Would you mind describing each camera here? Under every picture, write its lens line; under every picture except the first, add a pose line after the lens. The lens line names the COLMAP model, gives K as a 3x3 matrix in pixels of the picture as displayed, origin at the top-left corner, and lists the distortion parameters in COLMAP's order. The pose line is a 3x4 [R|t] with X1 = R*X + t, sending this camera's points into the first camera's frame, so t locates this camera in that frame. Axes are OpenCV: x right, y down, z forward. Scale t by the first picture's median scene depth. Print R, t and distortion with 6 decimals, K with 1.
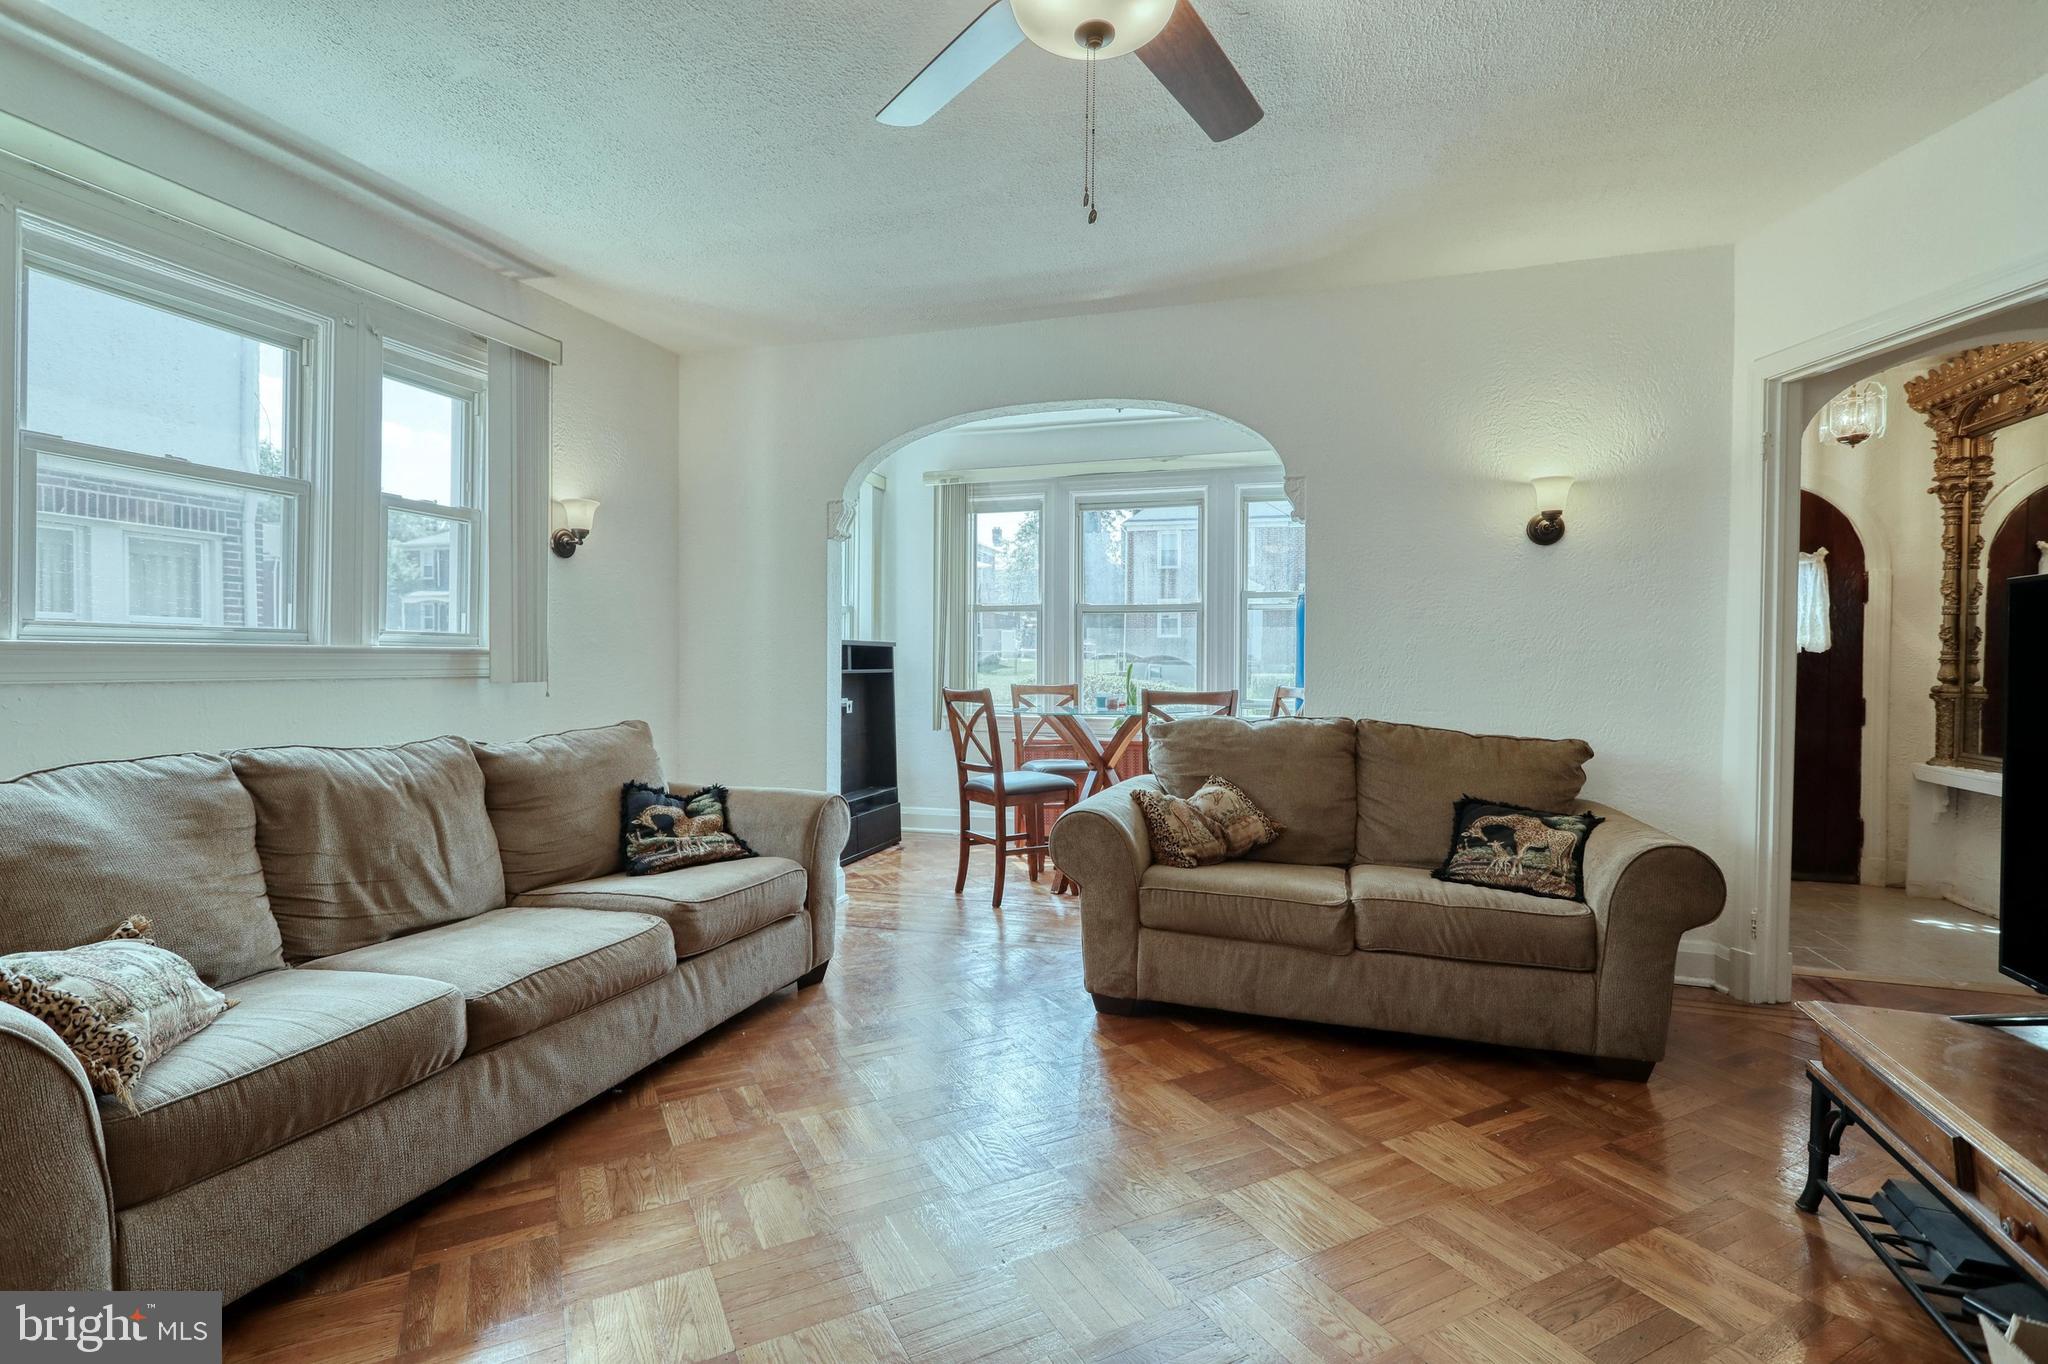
lens RADIAL K [[954.1, 0, 1029.3], [0, 954.1, 674.8], [0, 0, 1]] dist [0.002351, 0.000104]
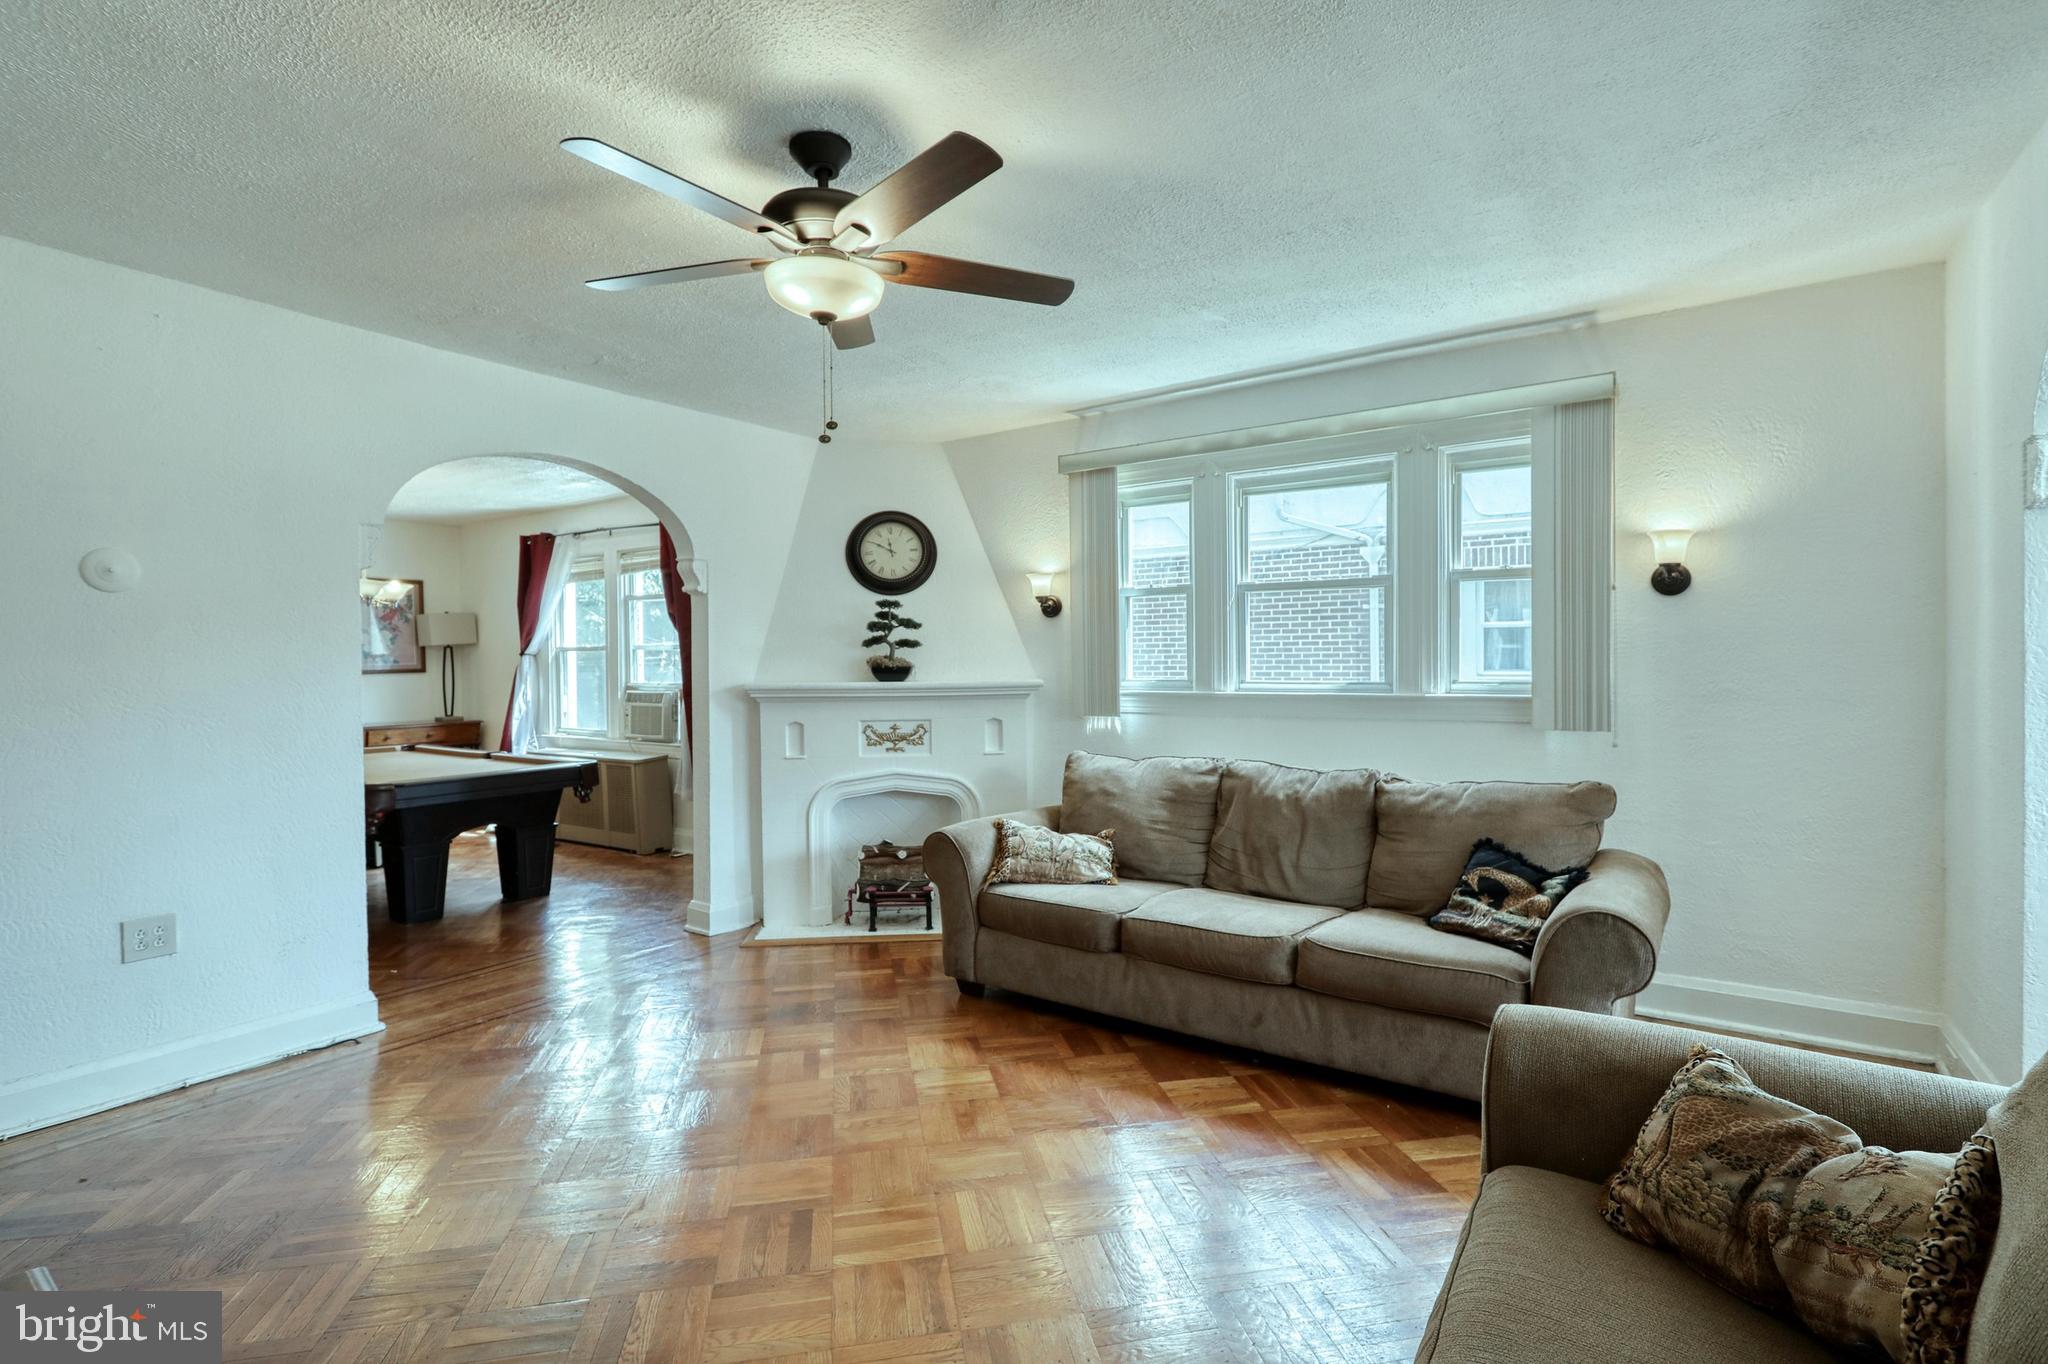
lens RADIAL K [[954.1, 0, 1027.6], [0, 954.1, 674.8], [0, 0, 1]] dist [0.002351, 0.000104]
pose [[-0.278061, 0.007077, -0.960537, 0.743969], [-0.009783, 0.999900, 0.010199, -0.070826], [0.960514, 0.012233, -0.277964, 0.919690]]
